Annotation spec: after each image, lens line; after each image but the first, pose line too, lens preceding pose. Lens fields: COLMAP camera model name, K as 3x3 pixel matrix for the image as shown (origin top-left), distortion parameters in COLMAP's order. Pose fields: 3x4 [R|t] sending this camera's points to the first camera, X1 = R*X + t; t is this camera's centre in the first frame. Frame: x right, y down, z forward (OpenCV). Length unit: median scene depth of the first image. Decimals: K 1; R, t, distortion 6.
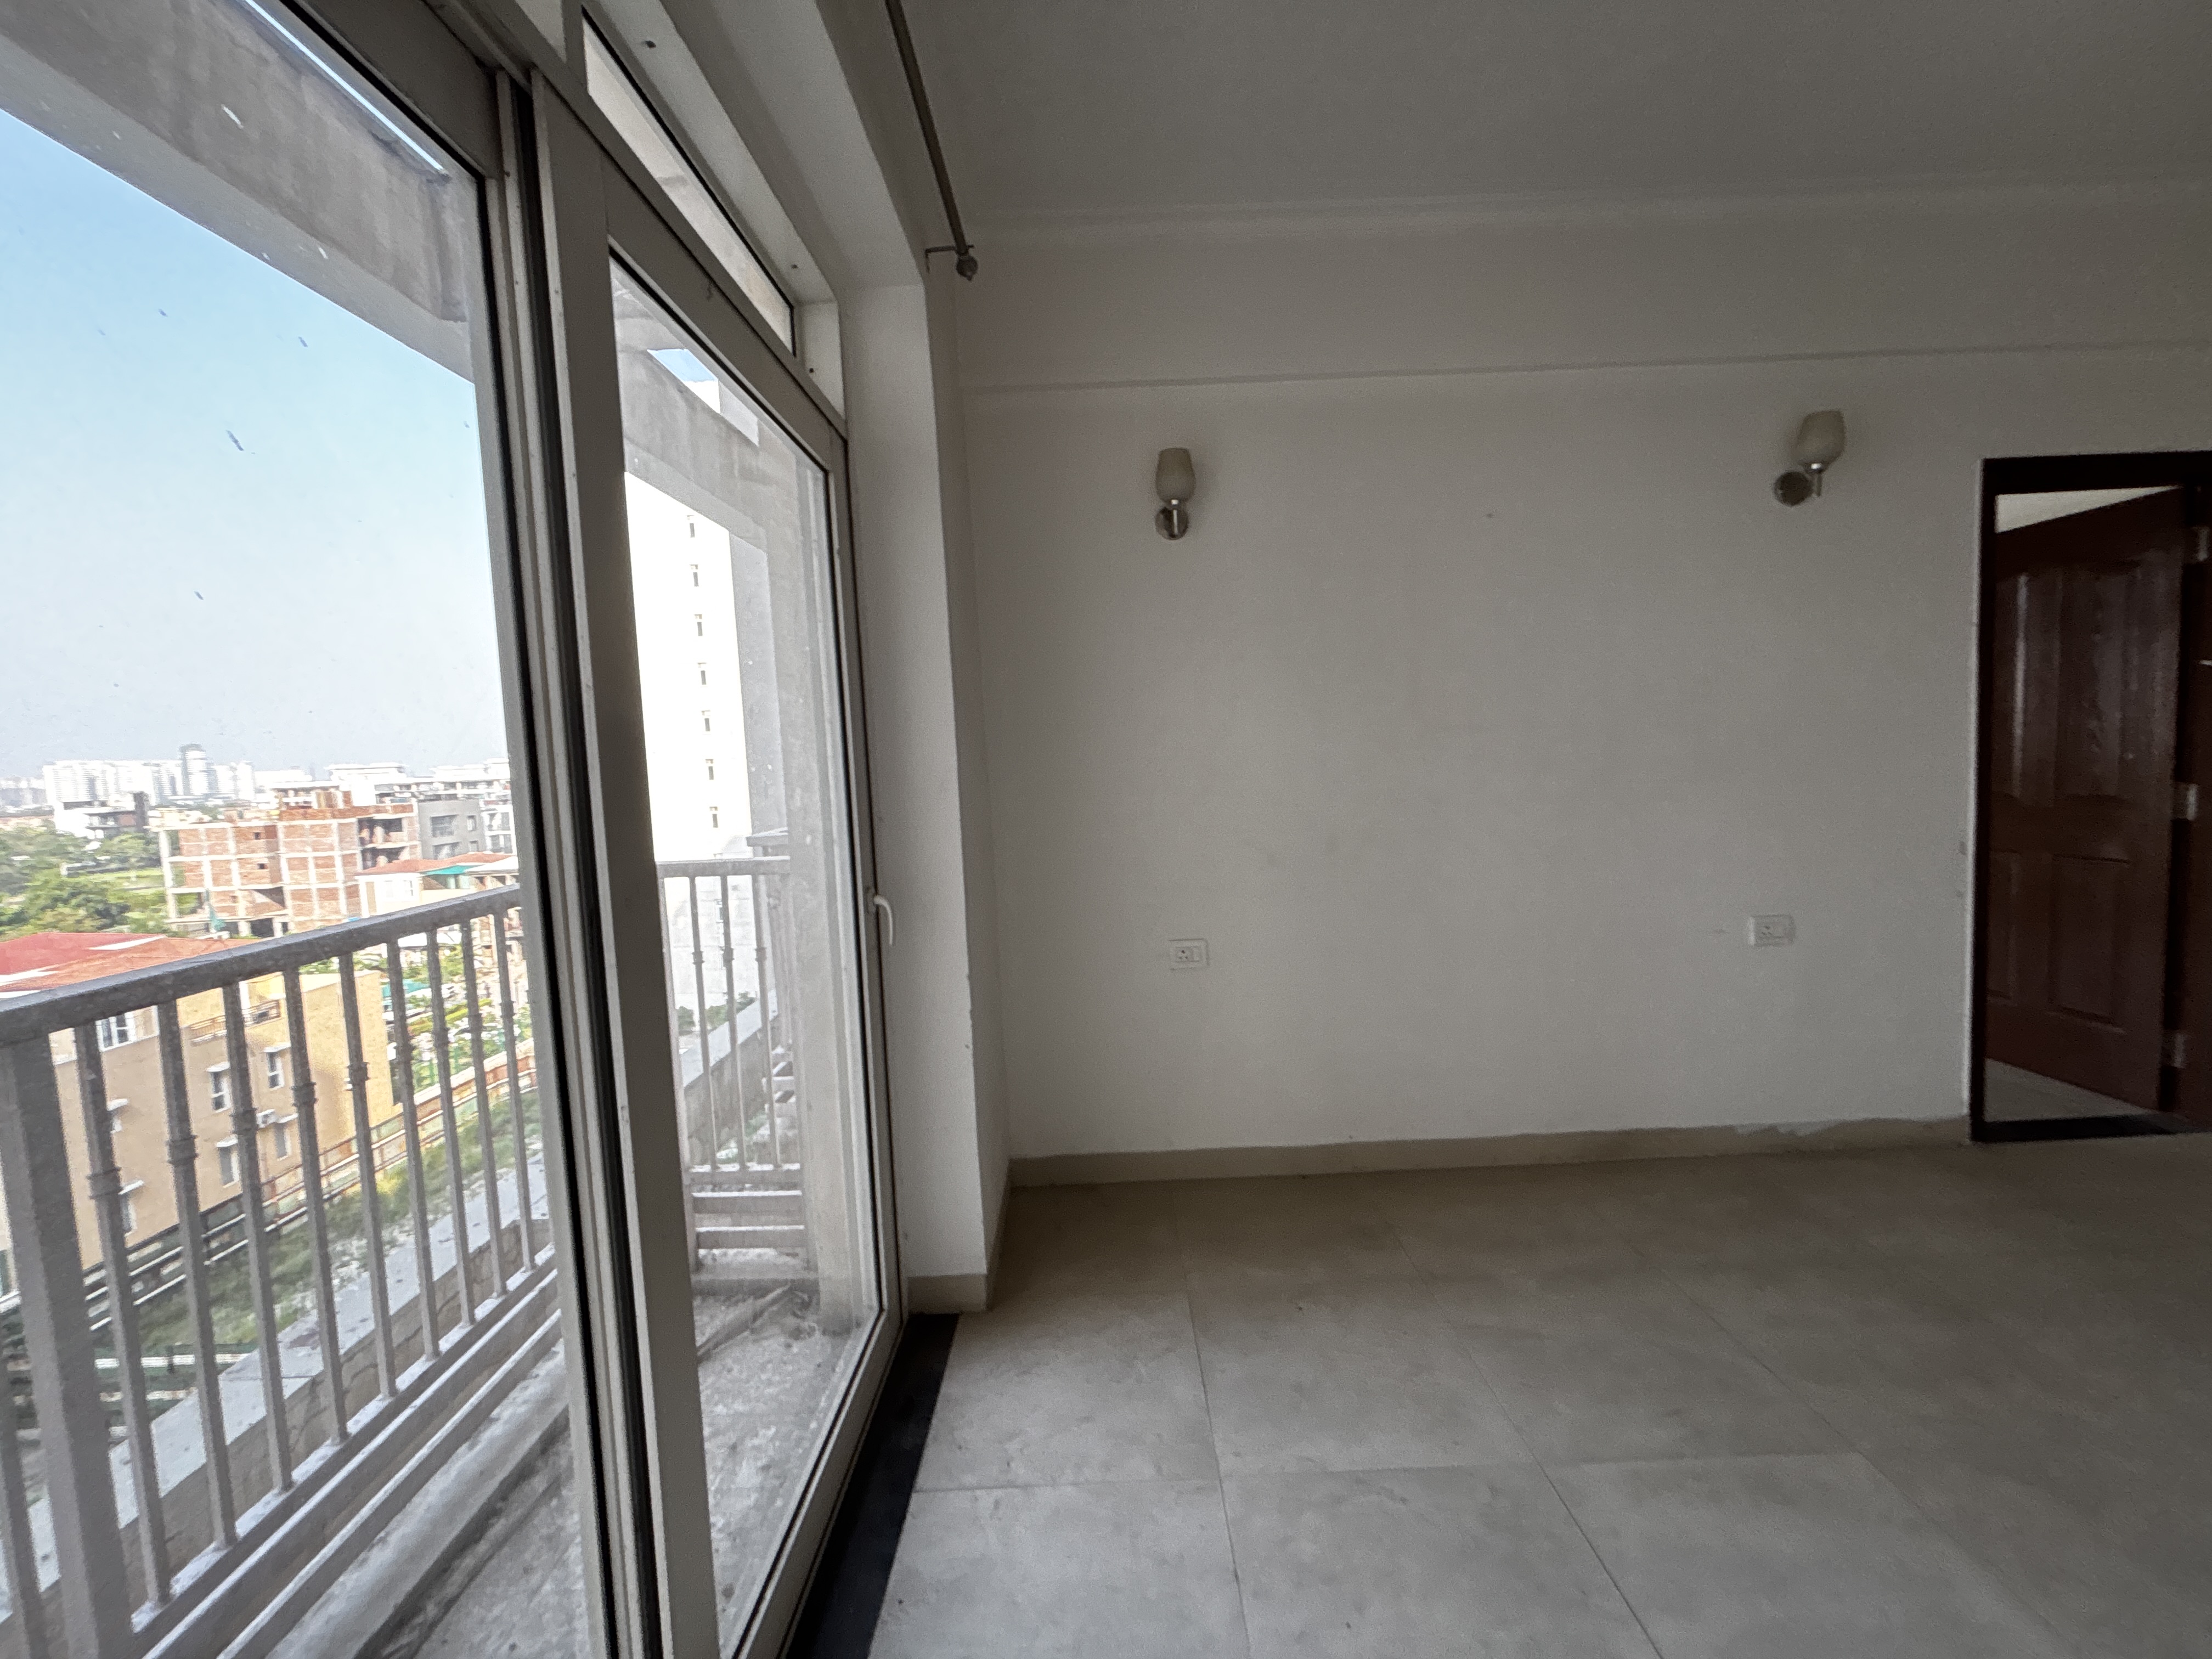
lens RADIAL K [[895.1, 0, 1112.9], [0, 895.1, 820.3], [0, 0, 1]] dist [-0.002958, 0.001294]
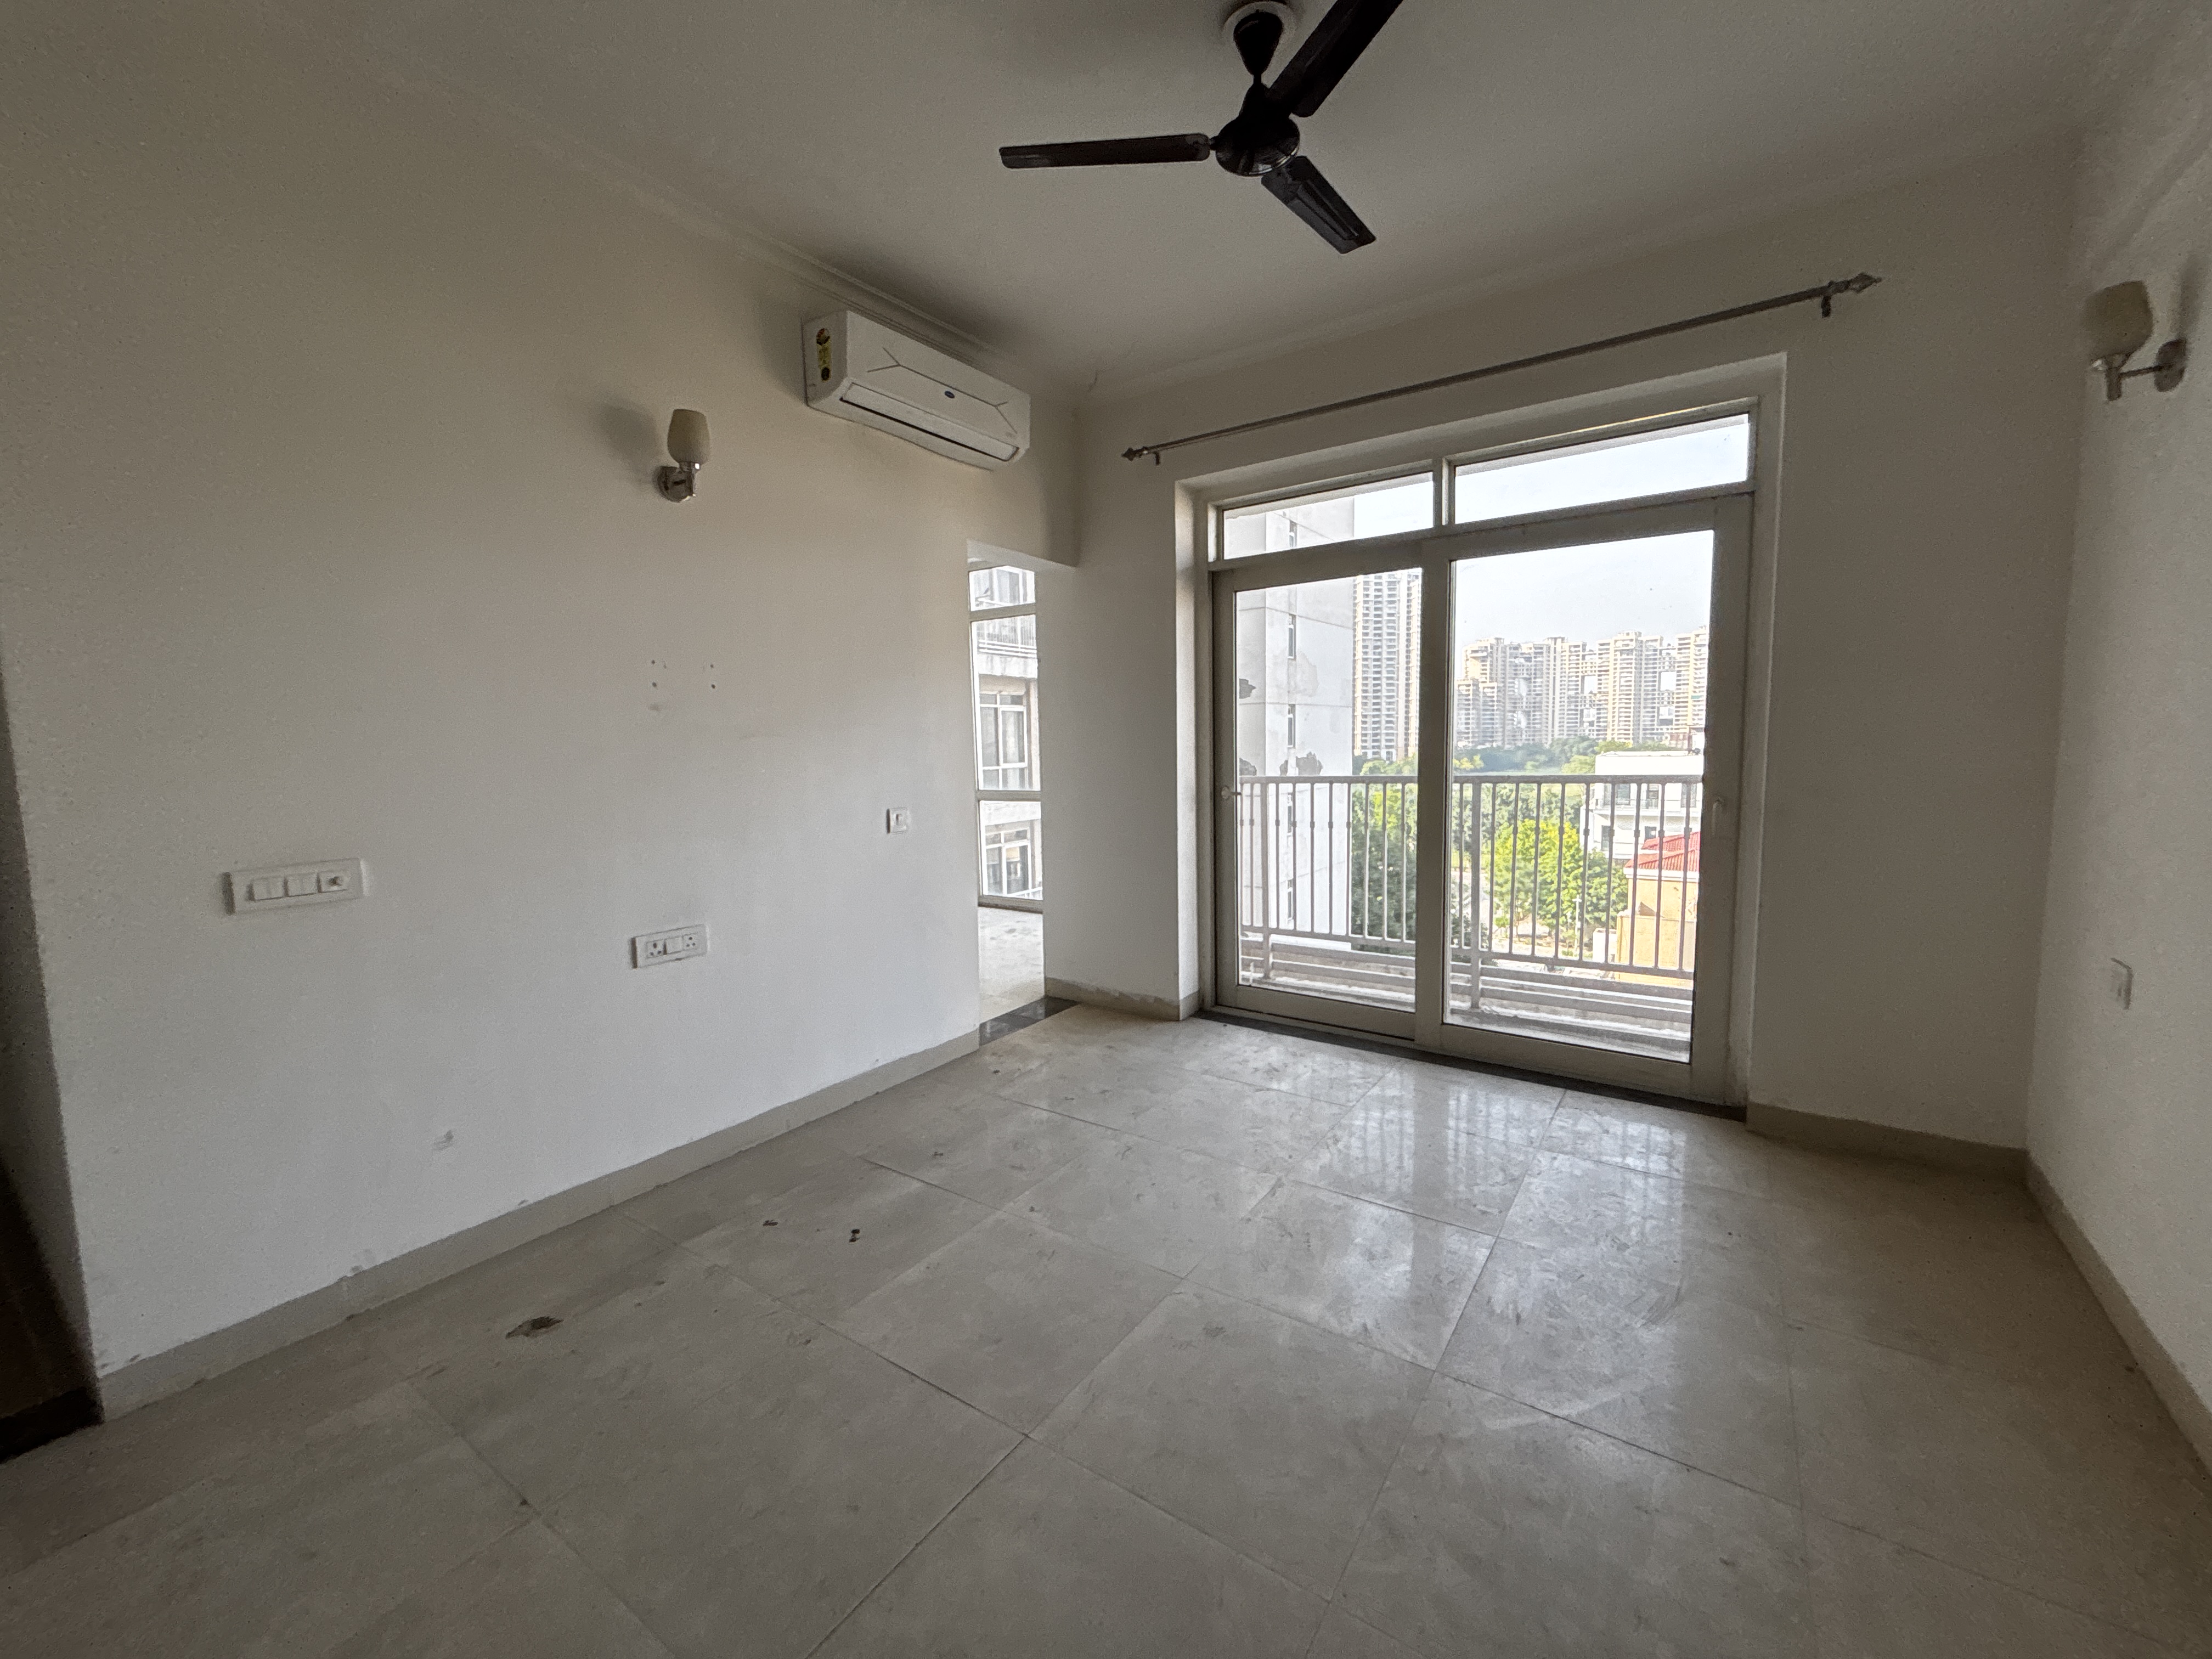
lens RADIAL K [[895.1, 0, 1101.6], [0, 895.1, 817.7], [0, 0, 1]] dist [-0.002958, 0.001294]
pose [[-0.574754, 0.124963, -0.808729, 1.632245], [-0.010865, 0.987019, 0.160234, -0.121652], [0.818254, 0.100882, -0.565935, 1.064413]]
